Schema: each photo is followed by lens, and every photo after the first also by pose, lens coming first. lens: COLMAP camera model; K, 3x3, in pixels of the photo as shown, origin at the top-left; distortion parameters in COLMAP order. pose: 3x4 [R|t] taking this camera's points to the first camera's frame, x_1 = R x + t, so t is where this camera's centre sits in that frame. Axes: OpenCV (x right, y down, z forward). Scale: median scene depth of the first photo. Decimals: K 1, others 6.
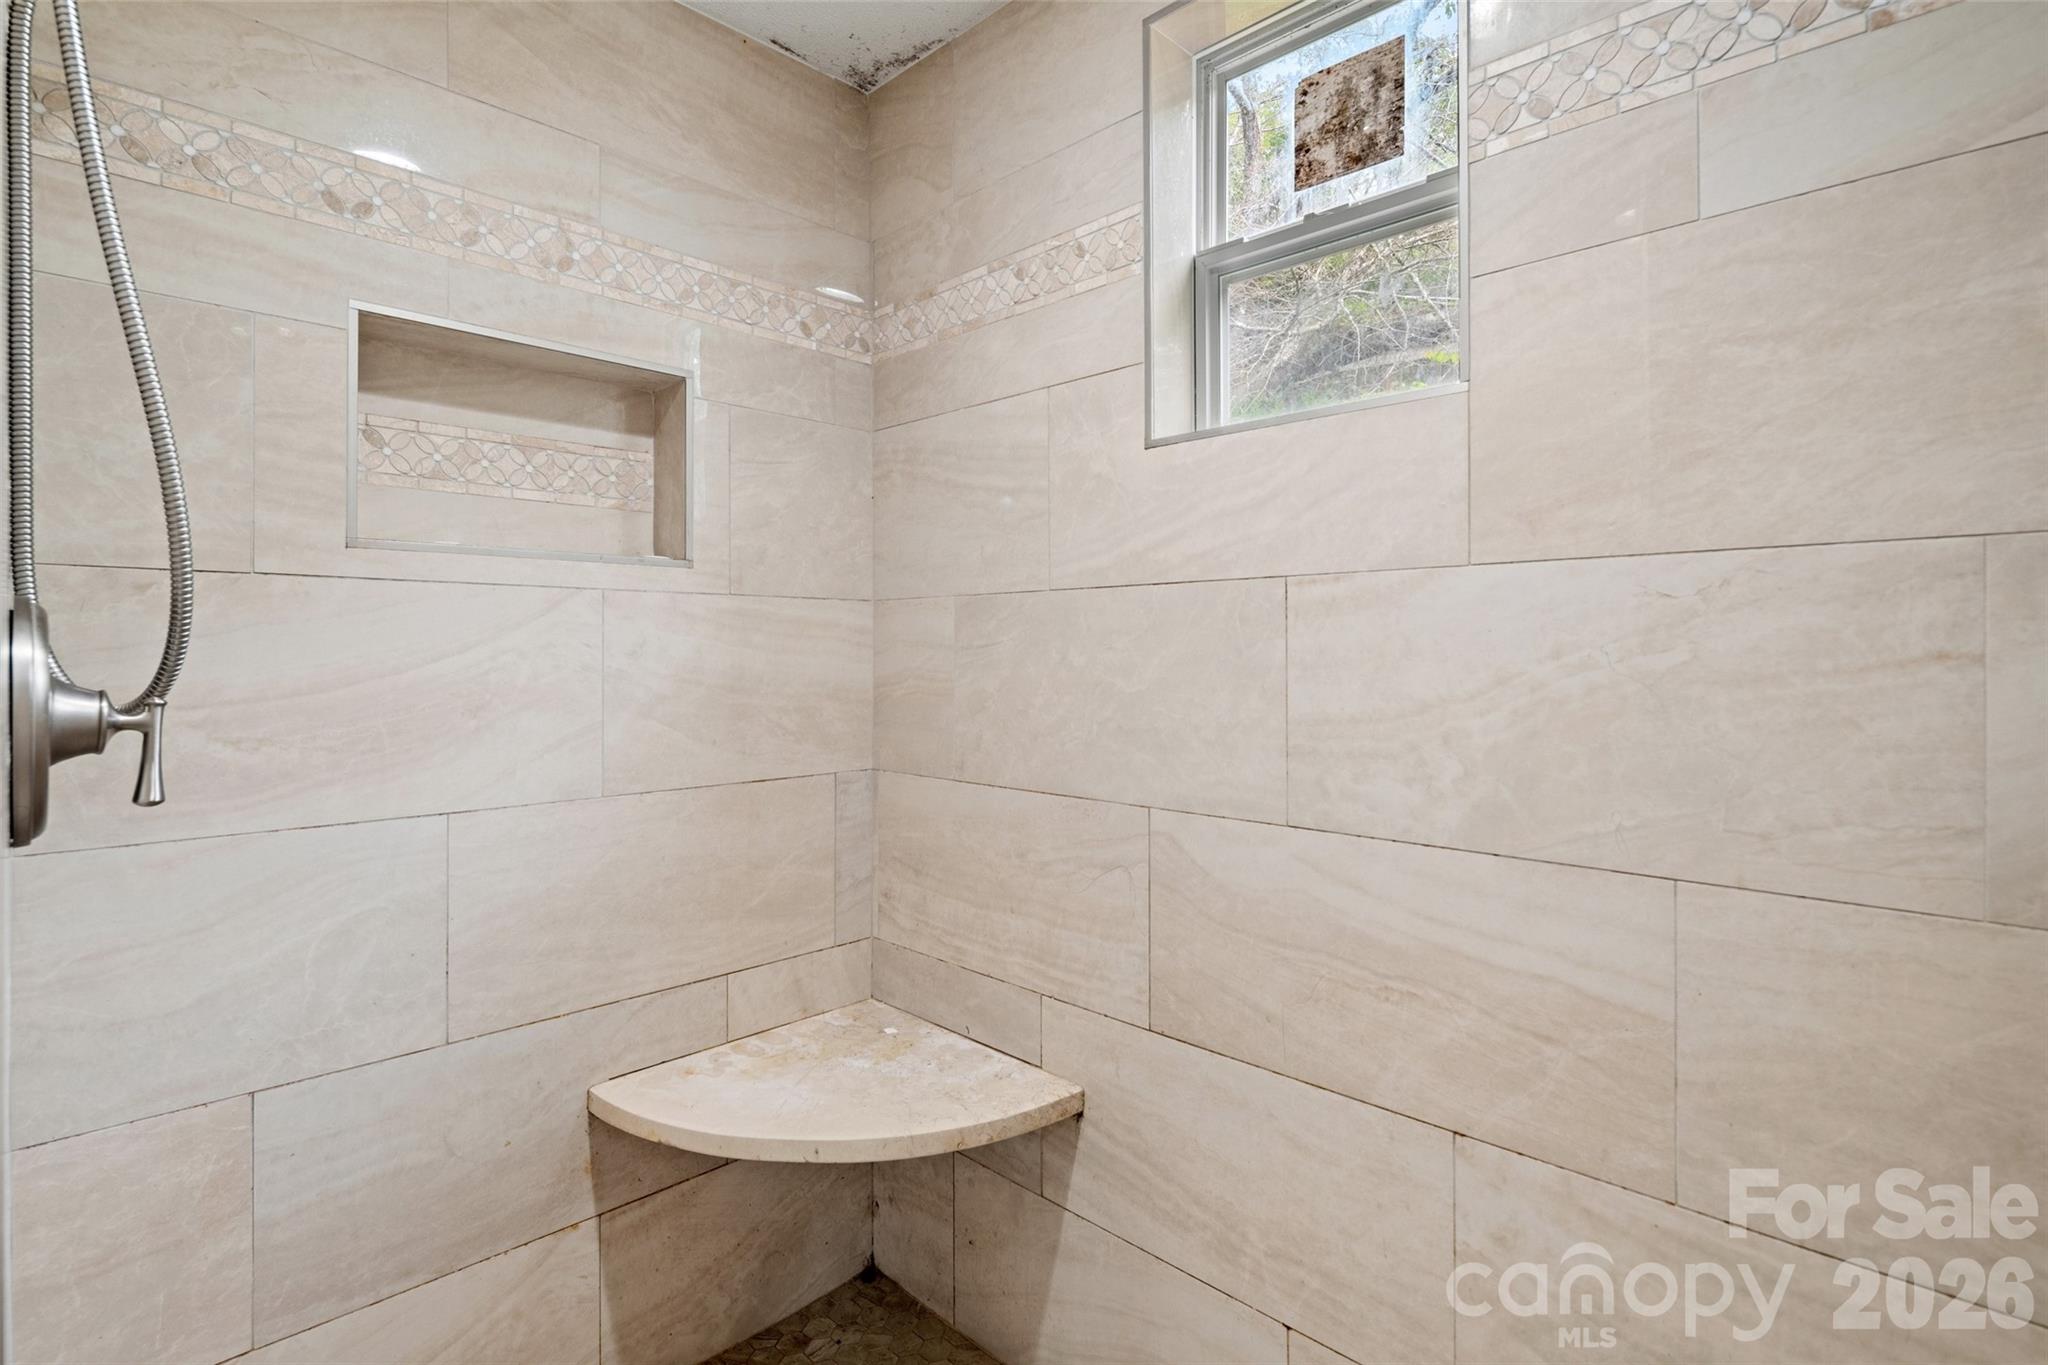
lens RADIAL K [[996.1, 0, 1013.0], [0, 996.1, 645.8], [0, 0, 1]] dist [0.002685, -0.003321]
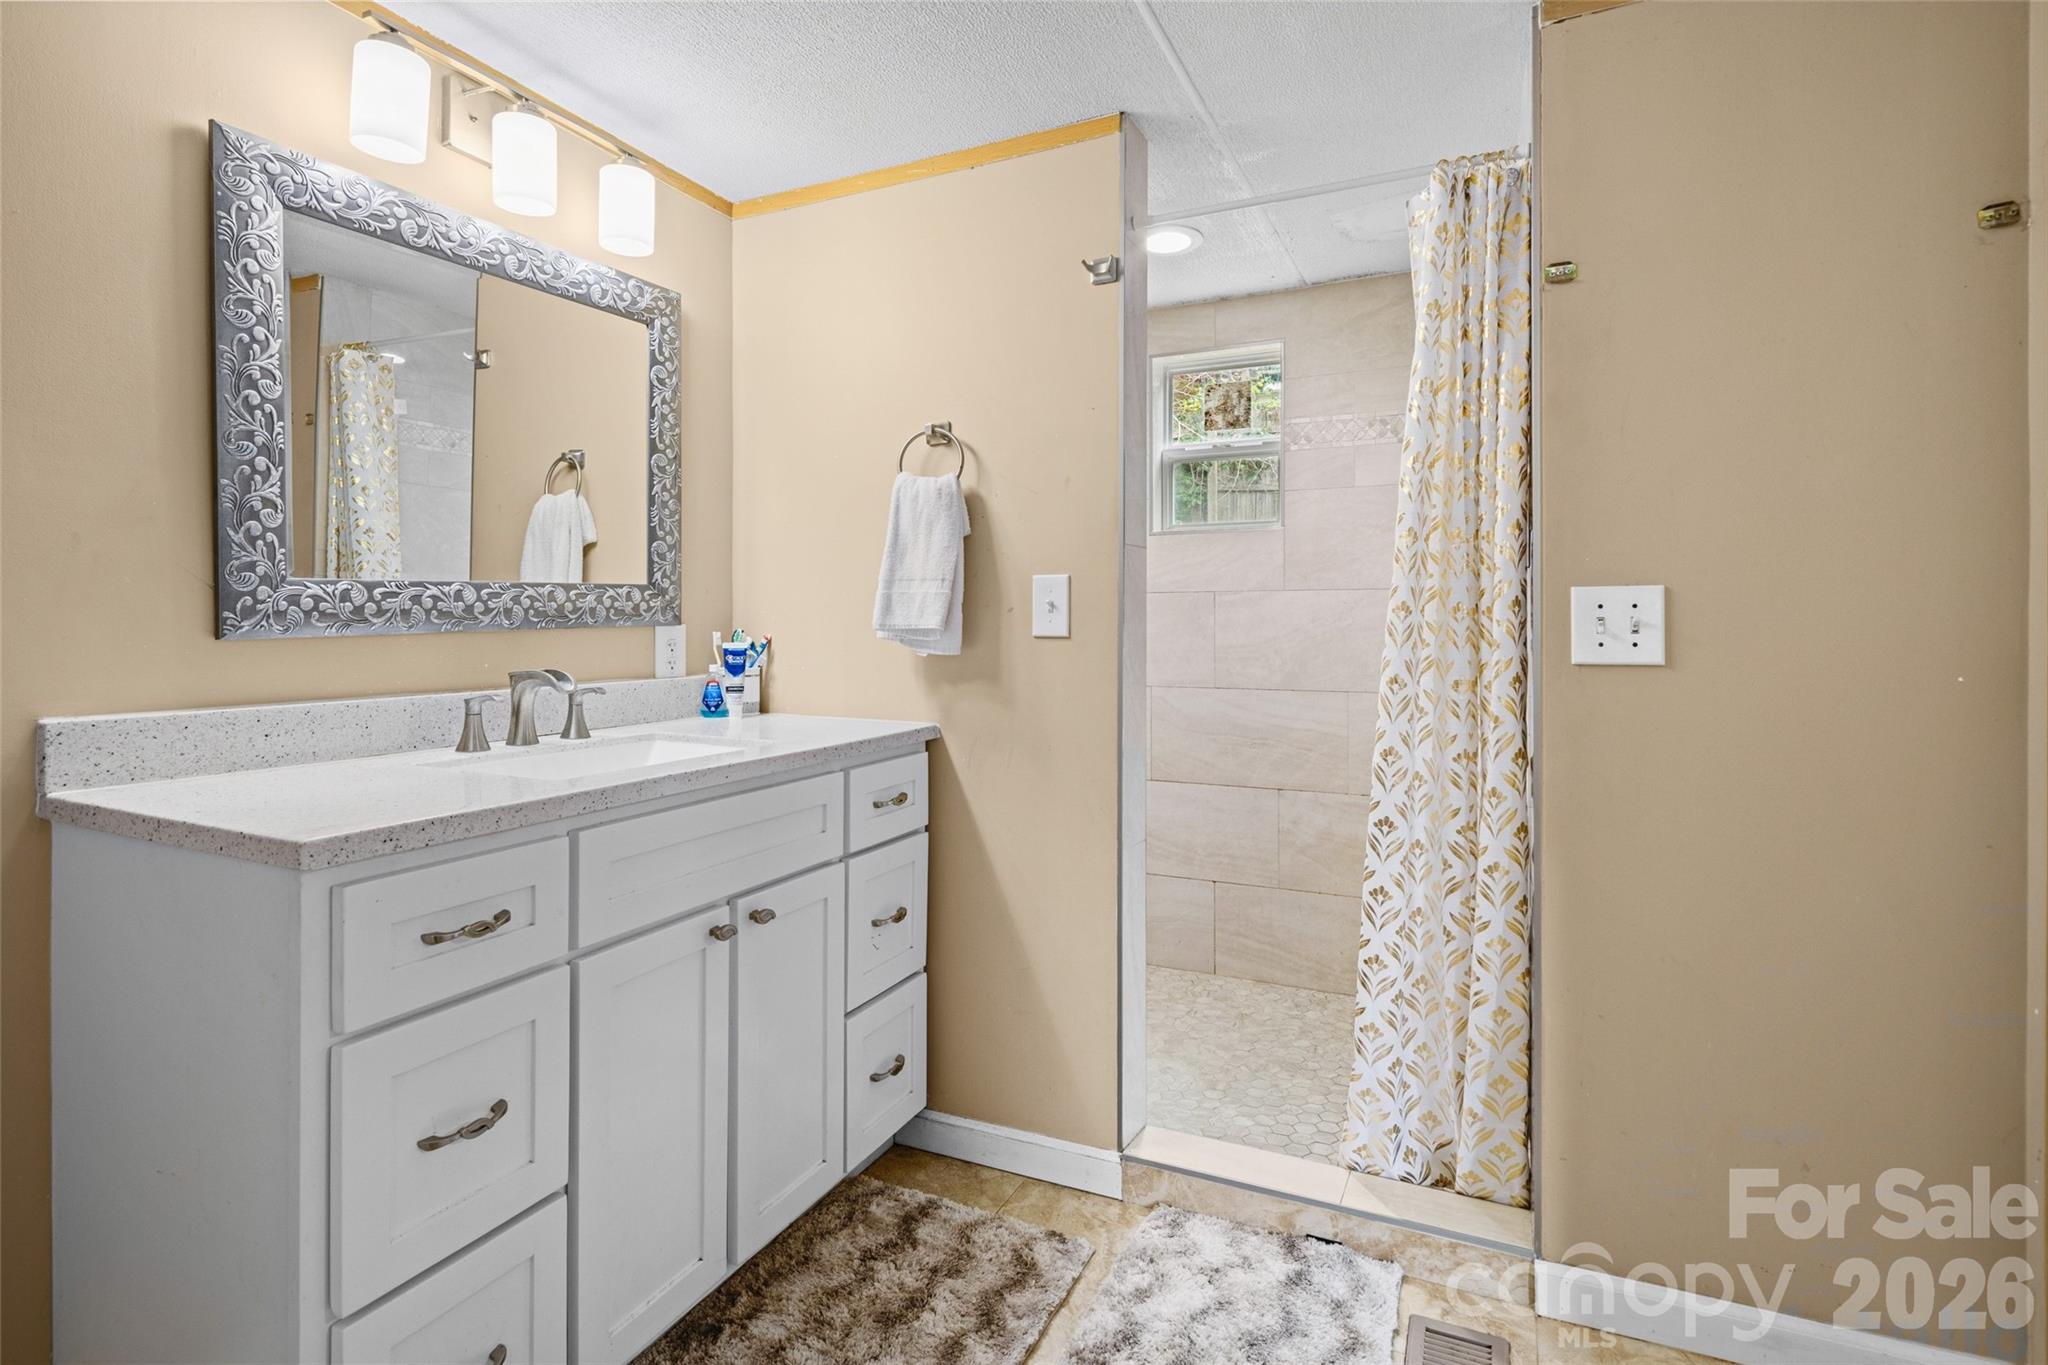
lens RADIAL K [[996.1, 0, 1008.7], [0, 996.1, 627.1], [0, 0, 1]] dist [0.002685, -0.003321]
pose [[0.947377, -0.002886, 0.320108, -1.049891], [0.001049, 0.999982, 0.005908, 0.006172], [-0.320119, -0.005261, 0.947363, -1.269003]]
